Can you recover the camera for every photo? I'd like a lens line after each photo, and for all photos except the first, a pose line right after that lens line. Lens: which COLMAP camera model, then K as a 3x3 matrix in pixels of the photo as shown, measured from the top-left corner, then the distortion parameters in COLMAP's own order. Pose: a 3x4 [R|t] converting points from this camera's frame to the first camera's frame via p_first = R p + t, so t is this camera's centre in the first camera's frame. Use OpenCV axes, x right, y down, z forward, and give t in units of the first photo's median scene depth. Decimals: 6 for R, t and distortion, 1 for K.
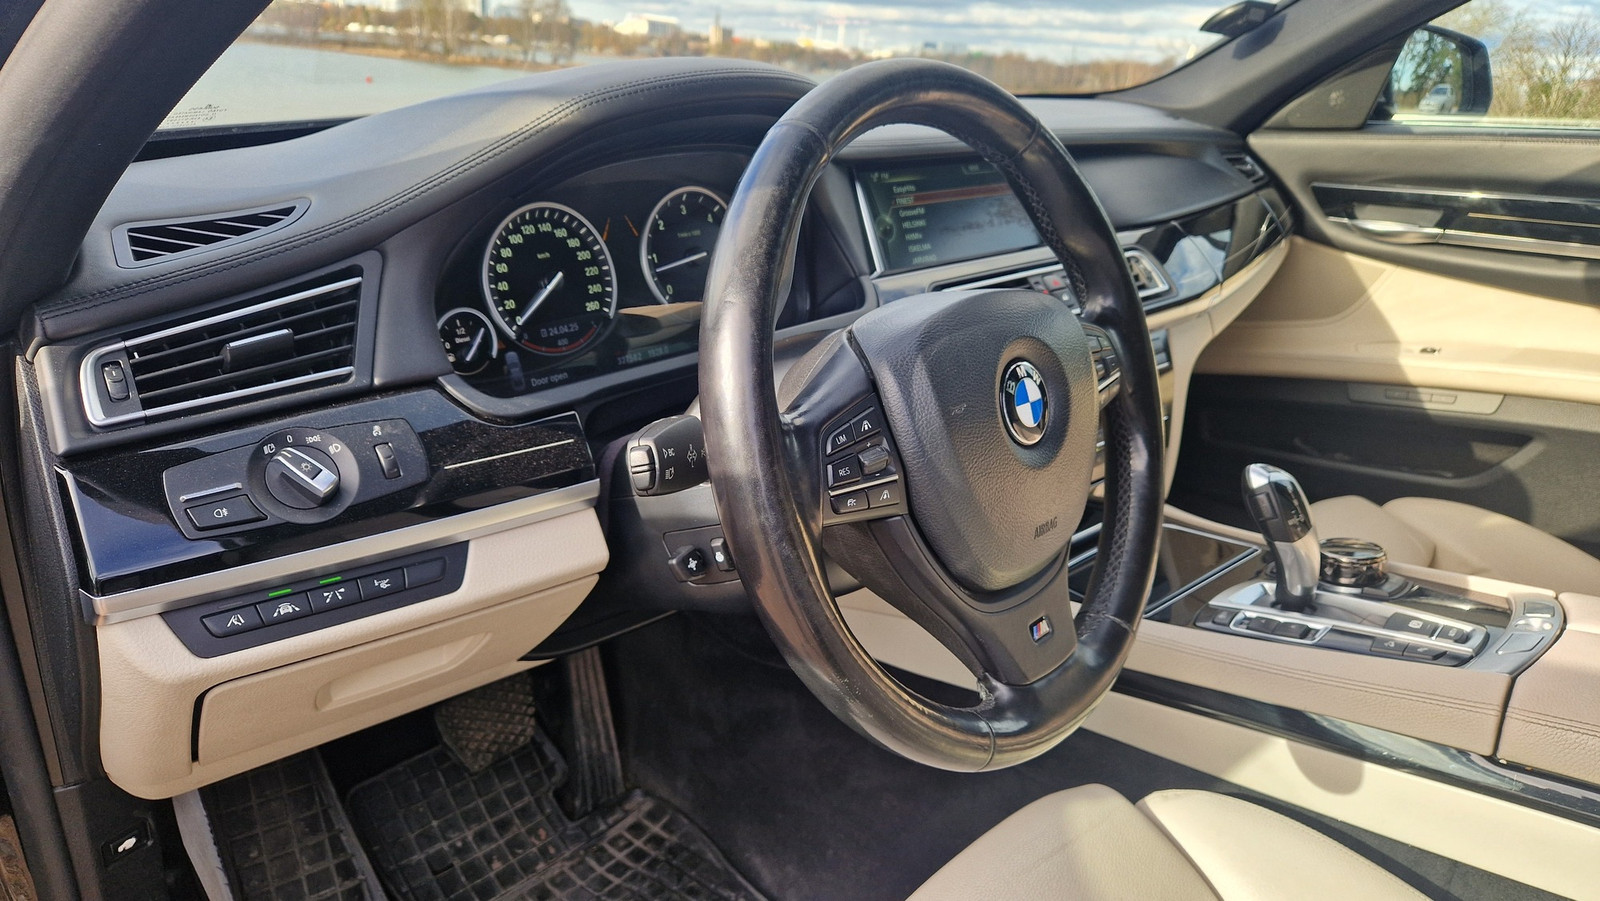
lens RADIAL K [[1106.1, 0, 800.0], [0, 1106.1, 450.5], [0, 0, 1]] dist [-0.002810, -0.001629]
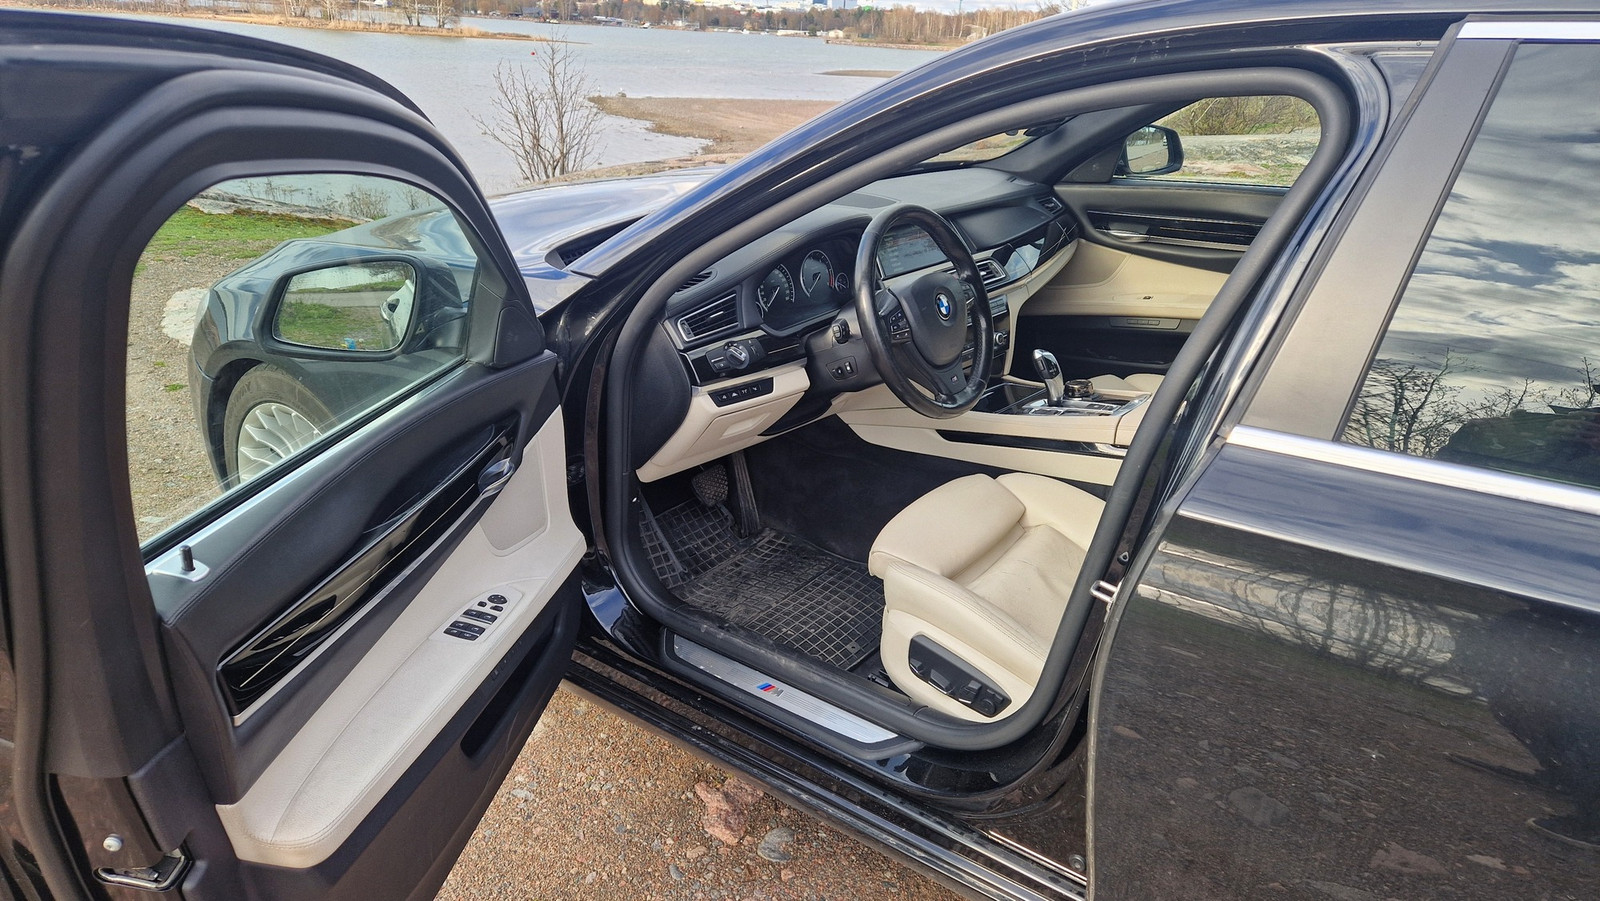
lens RADIAL K [[1106.1, 0, 800.0], [0, 1106.1, 450.5], [0, 0, 1]] dist [-0.002810, -0.001629]
pose [[0.995412, -0.050435, 0.081314, -0.275905], [0.047393, 0.998118, 0.038912, 0.095826], [-0.083124, -0.034880, 0.995929, -1.186614]]
